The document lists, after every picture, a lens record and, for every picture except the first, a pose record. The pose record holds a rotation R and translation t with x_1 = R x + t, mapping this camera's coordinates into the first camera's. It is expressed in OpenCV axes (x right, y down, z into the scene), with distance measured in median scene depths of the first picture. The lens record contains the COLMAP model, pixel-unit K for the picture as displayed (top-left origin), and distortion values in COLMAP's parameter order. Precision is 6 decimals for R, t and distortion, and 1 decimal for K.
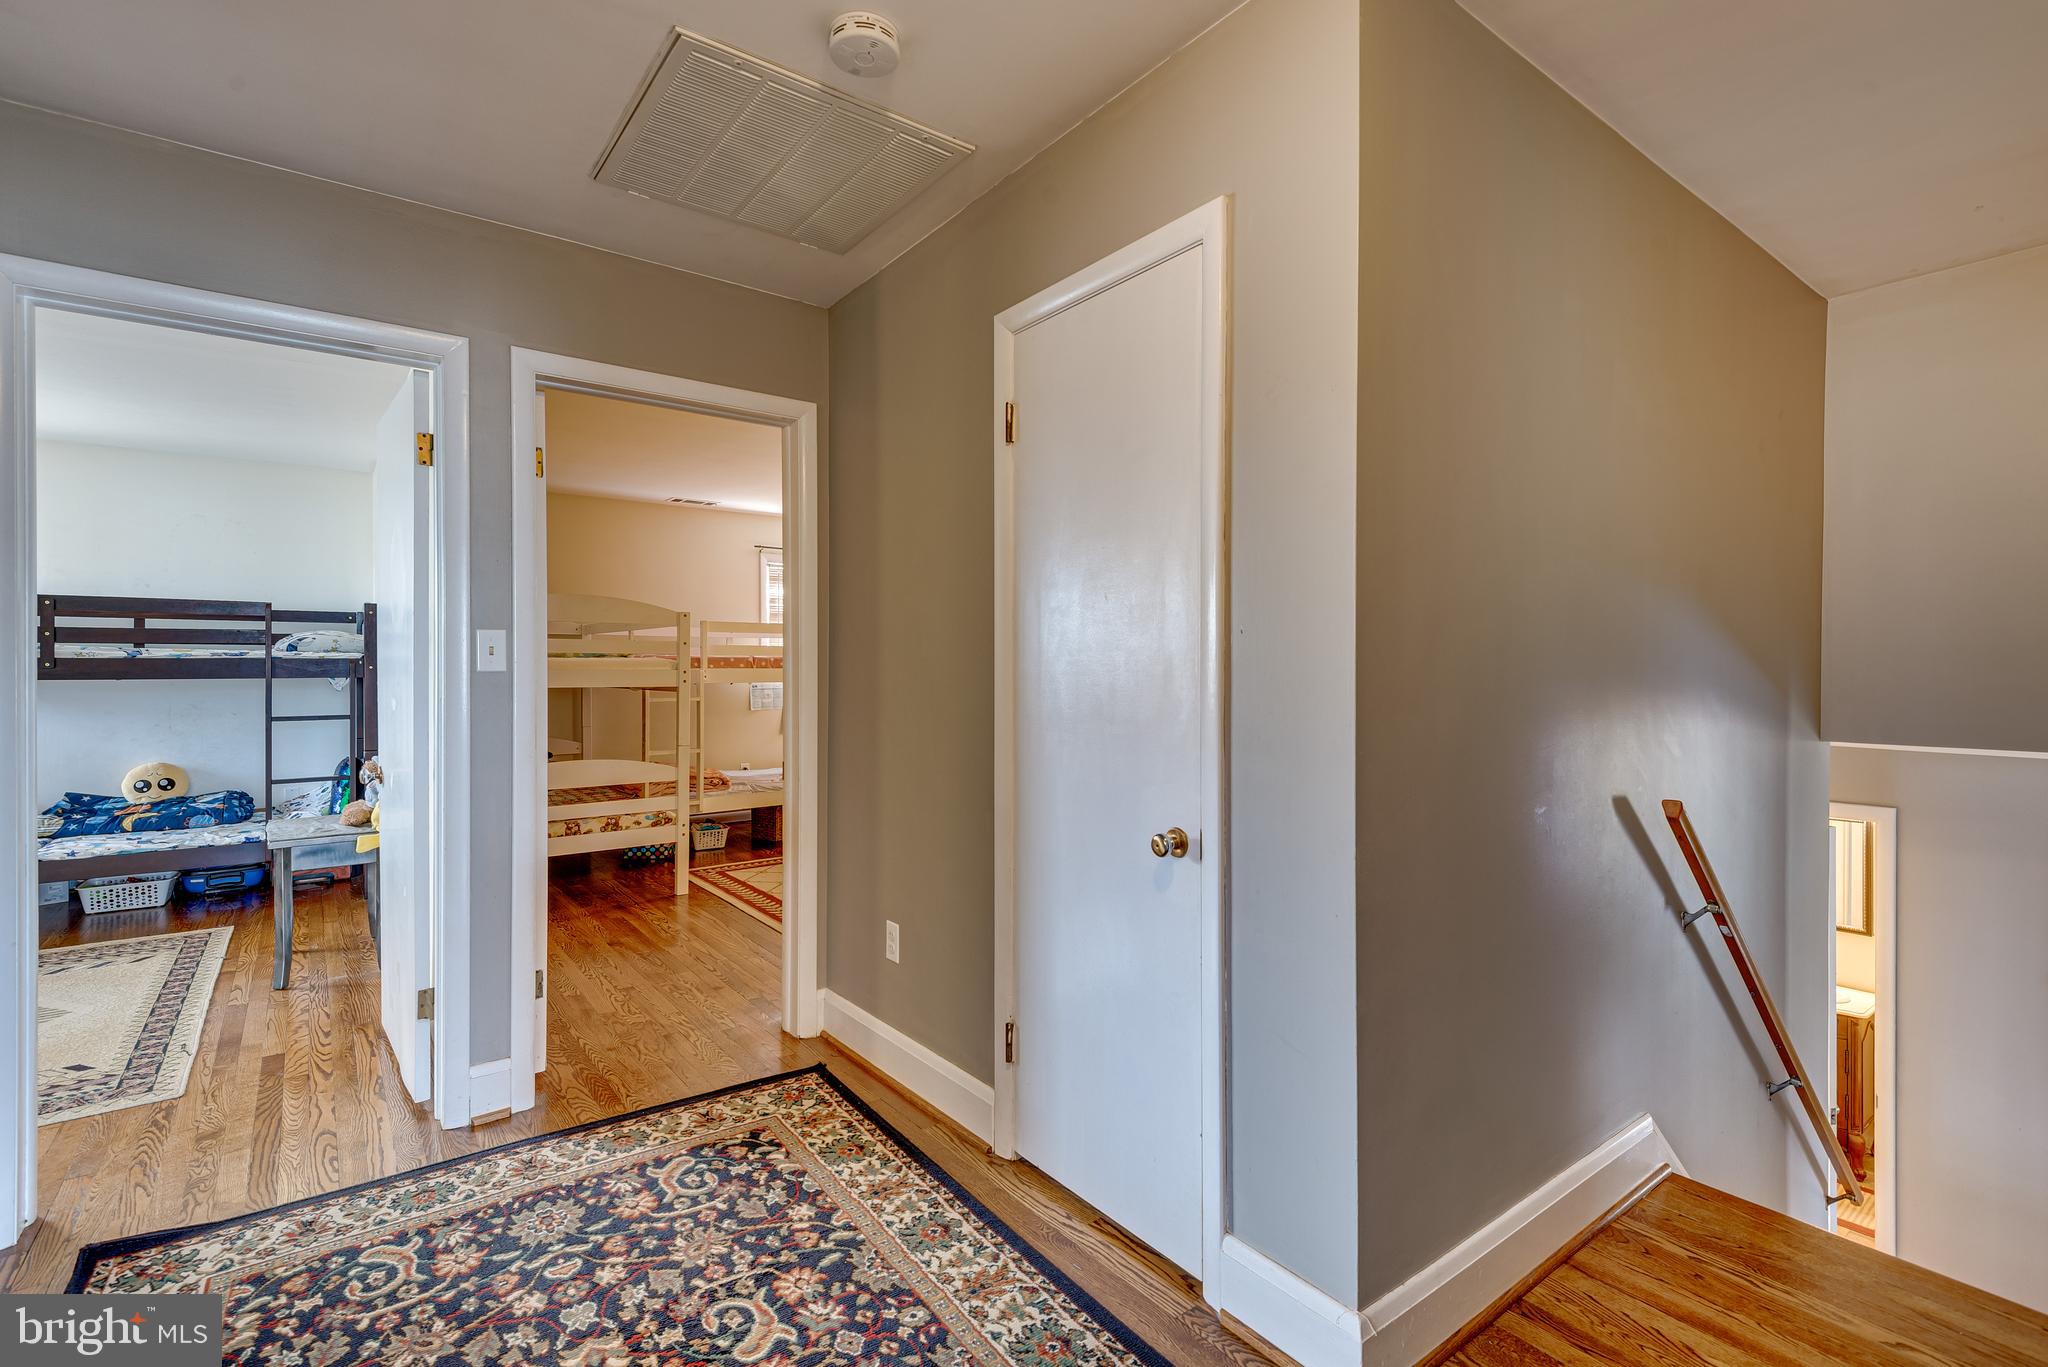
lens RADIAL K [[936.4, 0, 1024.0], [0, 936.4, 683.5], [0, 0, 1]] dist [0.030137, -0.000498]
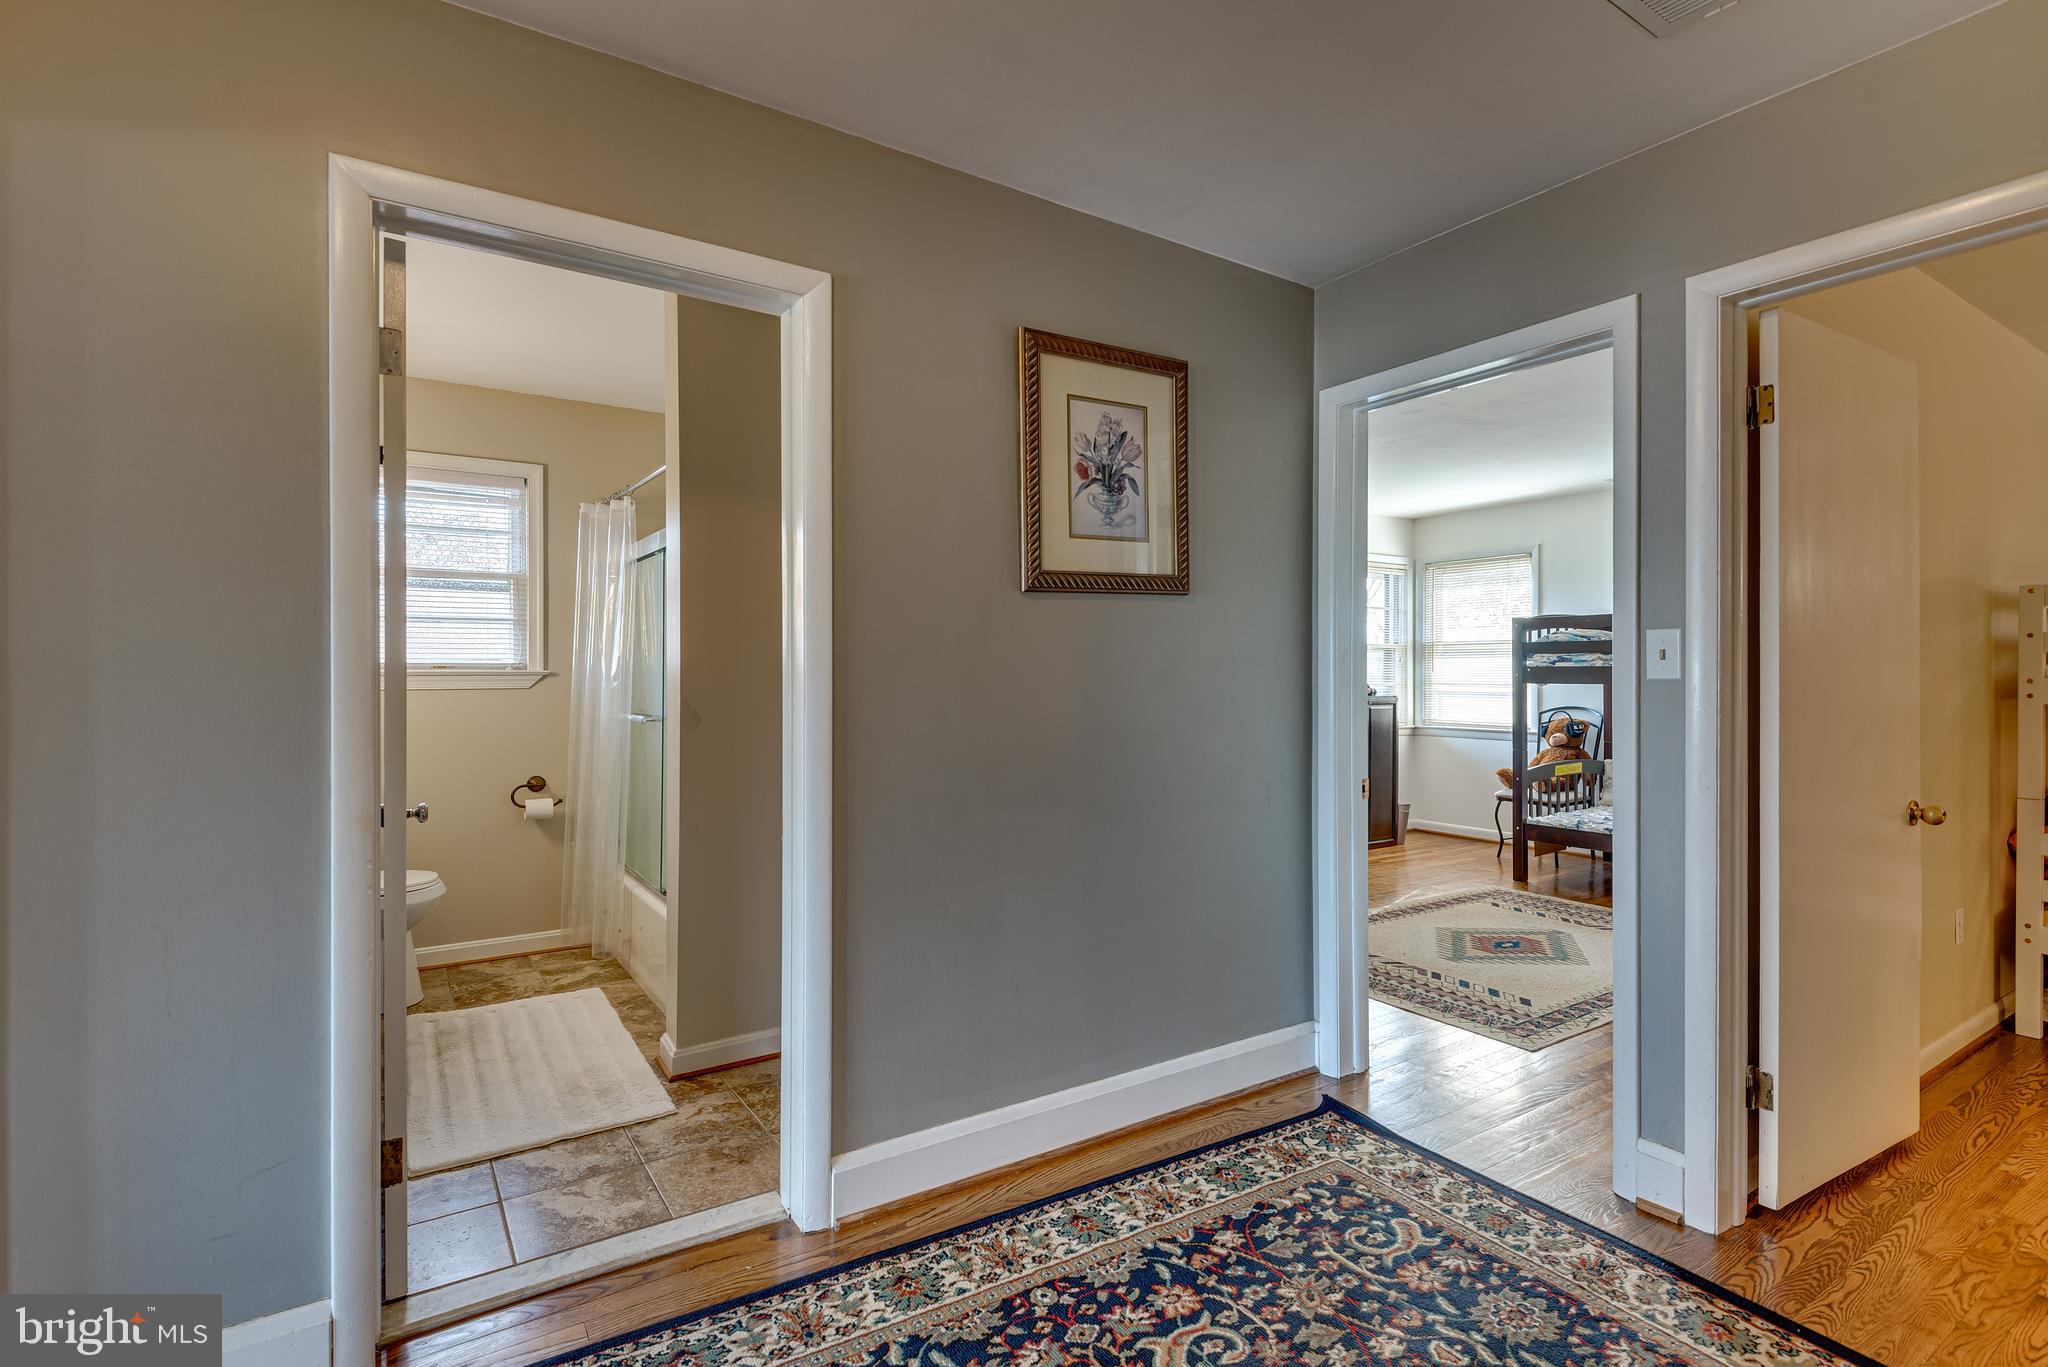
lens RADIAL K [[975.1, 0, 1024.0], [0, 975.1, 683.5], [0, 0, 1]] dist [-0.000486, -0.000153]
pose [[-0.059707, 0.006538, -0.998195, 0.415105], [-0.014496, 0.999867, 0.007416, -0.008418], [0.998111, 0.014913, -0.059604, 0.616956]]
